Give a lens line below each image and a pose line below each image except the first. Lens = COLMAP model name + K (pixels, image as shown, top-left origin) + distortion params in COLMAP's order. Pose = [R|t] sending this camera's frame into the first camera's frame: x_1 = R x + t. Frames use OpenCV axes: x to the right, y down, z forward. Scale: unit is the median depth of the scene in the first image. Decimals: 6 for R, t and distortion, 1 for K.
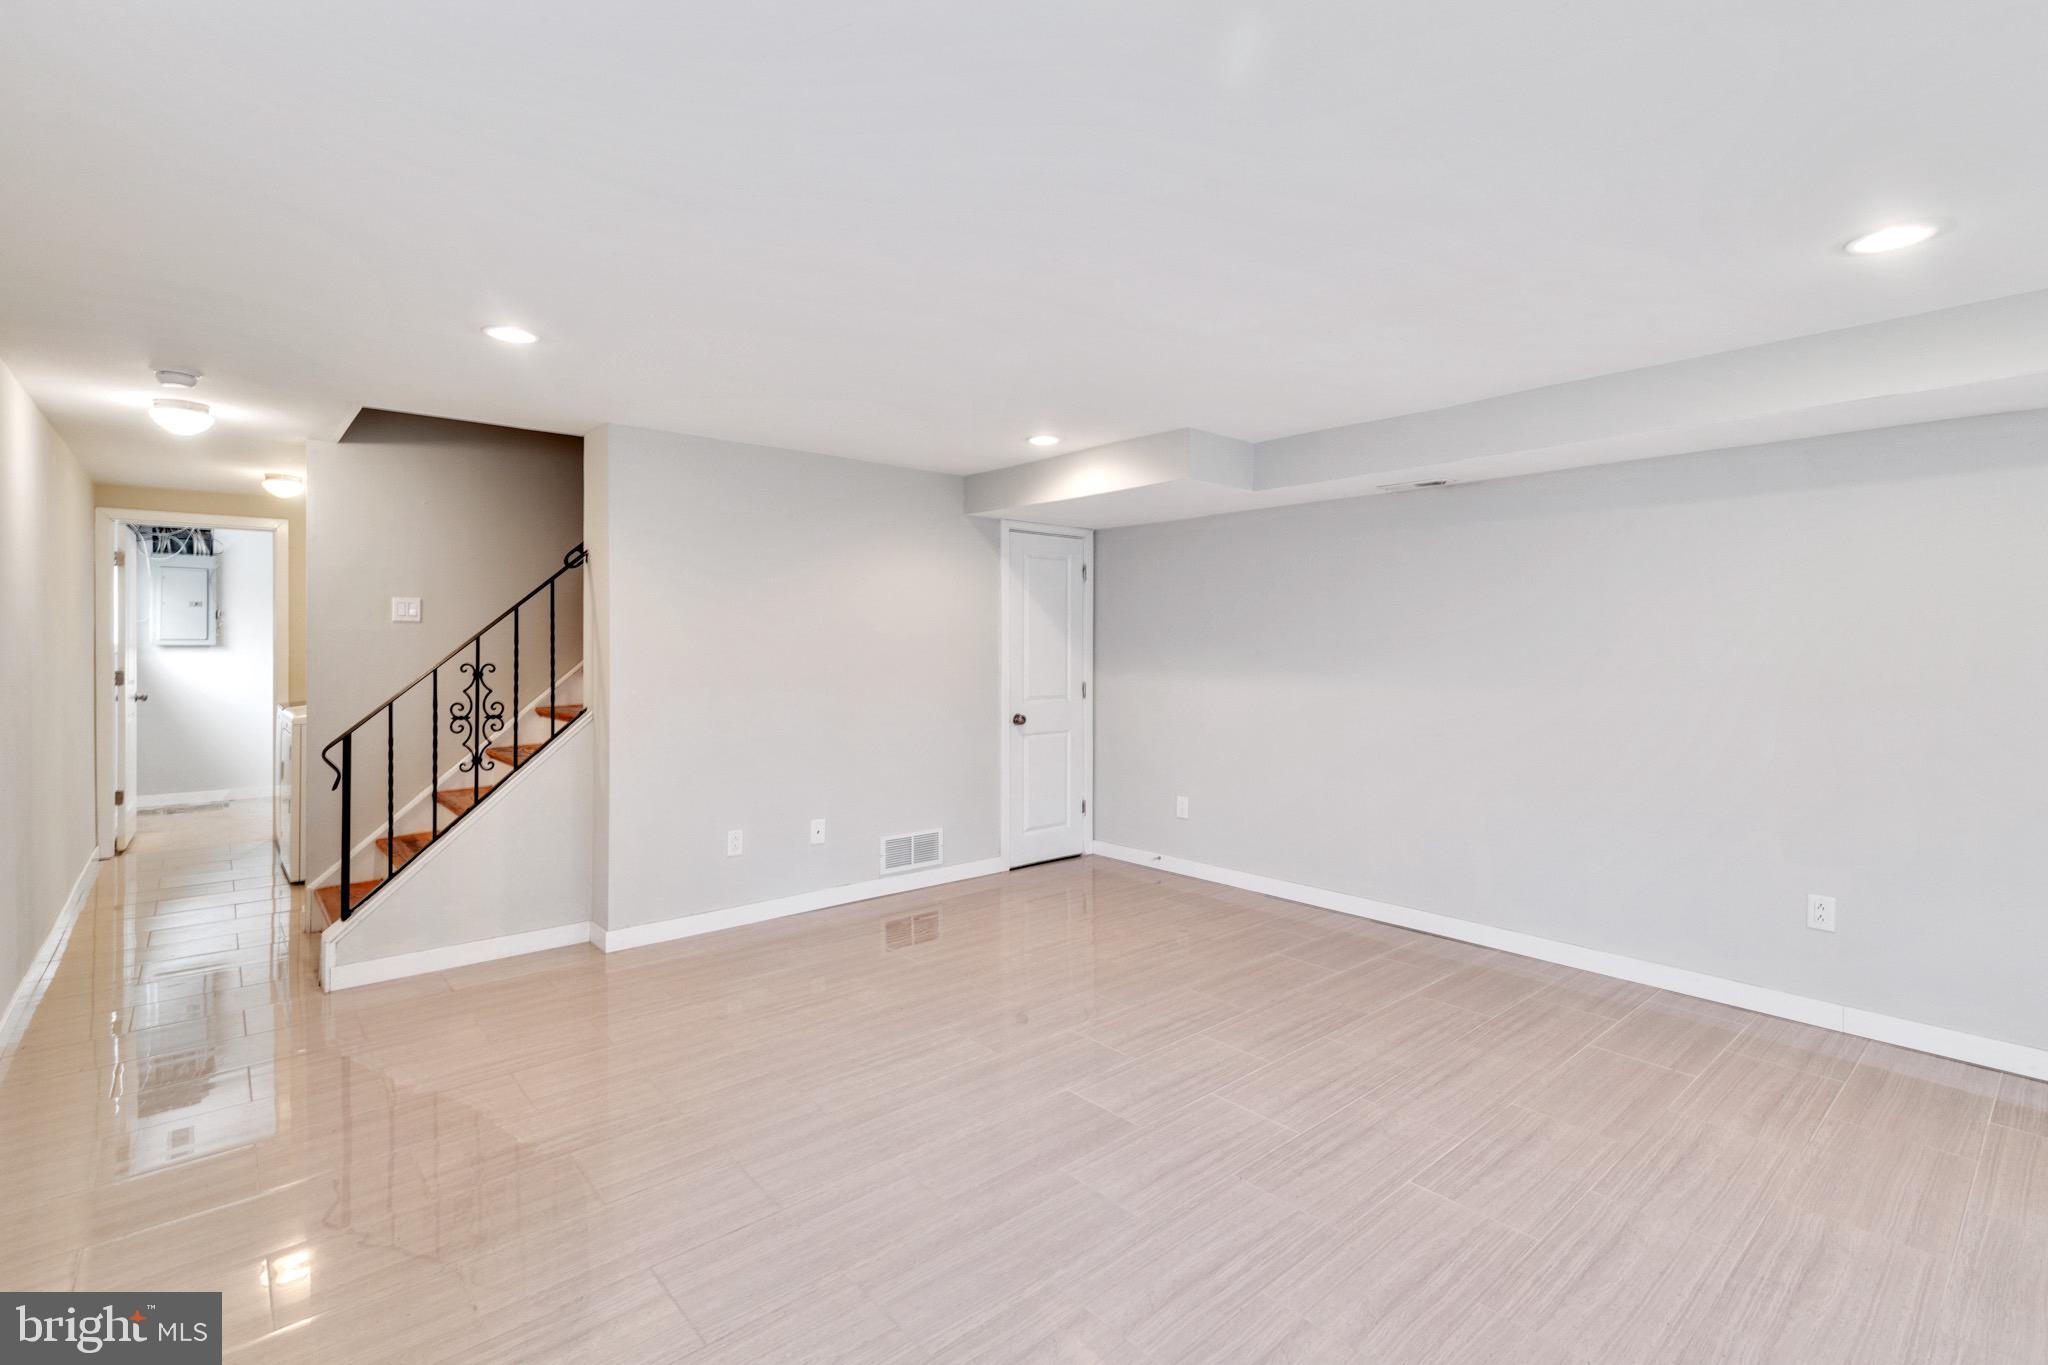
lens RADIAL K [[943.0, 0, 1050.7], [0, 943.0, 644.8], [0, 0, 1]] dist [0.010543, -0.000338]
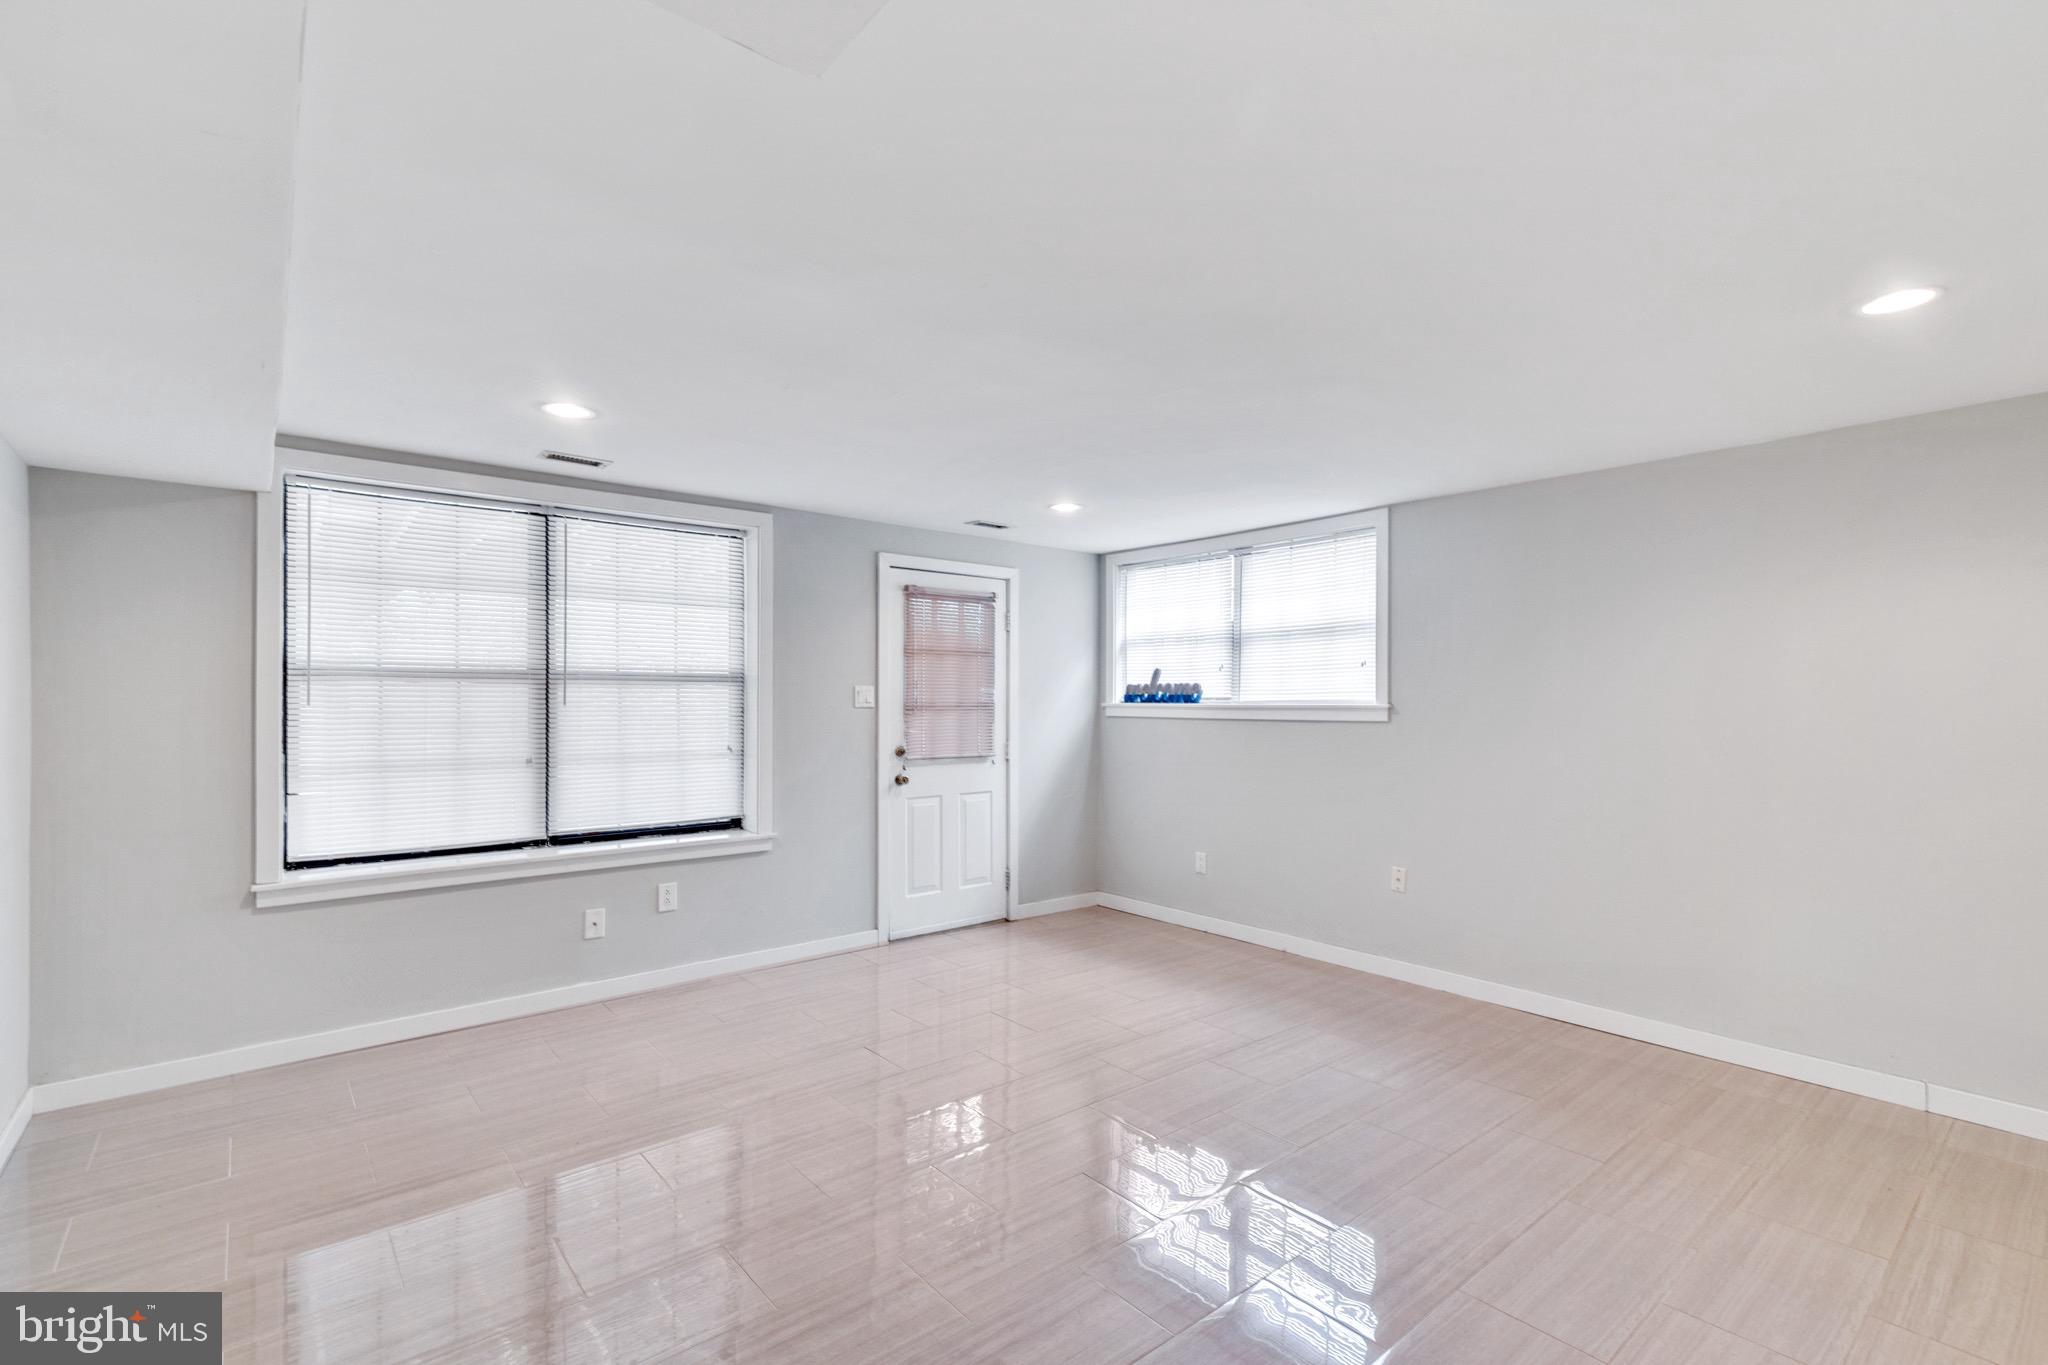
lens RADIAL K [[927.6, 0, 1033.3], [0, 927.6, 683.9], [0, 0, 1]] dist [-0.004838, -0.000832]
pose [[-0.999434, -0.007275, 0.032858, 0.075945], [-0.007456, 0.999958, -0.005411, -0.009430], [-0.032818, -0.005653, -0.999445, 1.287570]]
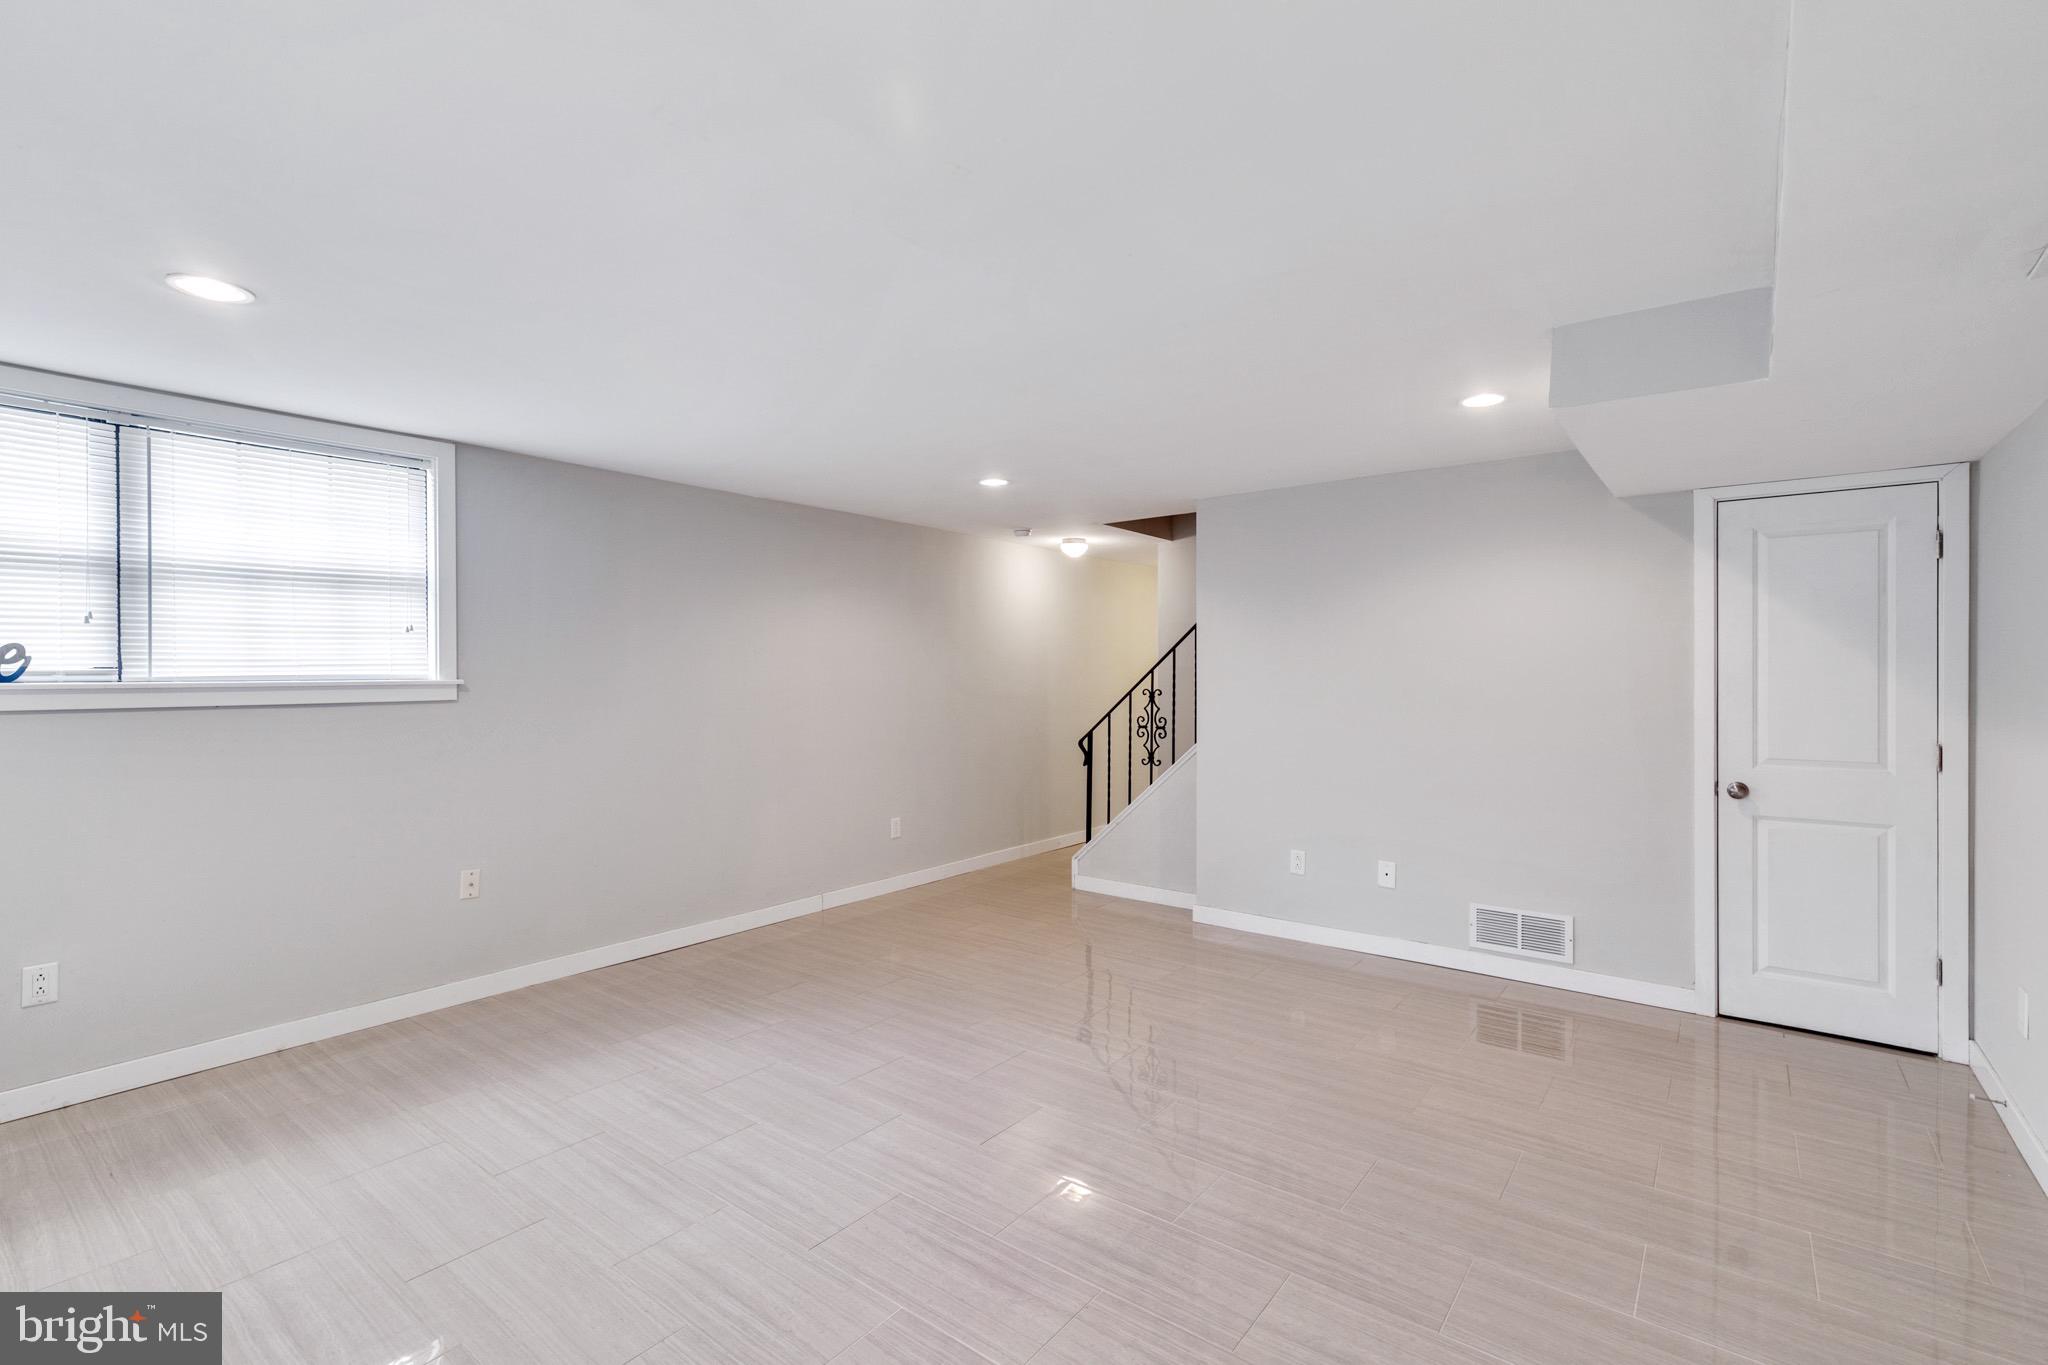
lens RADIAL K [[933.8, 0, 1019.7], [0, 933.8, 647.4], [0, 0, 1]] dist [0.002006, 0.000003]
pose [[0.175499, -0.032002, -0.983959, 0.714479], [-0.002247, 0.999456, -0.032907, 0.003761], [0.984477, 0.007986, 0.175332, 0.551563]]
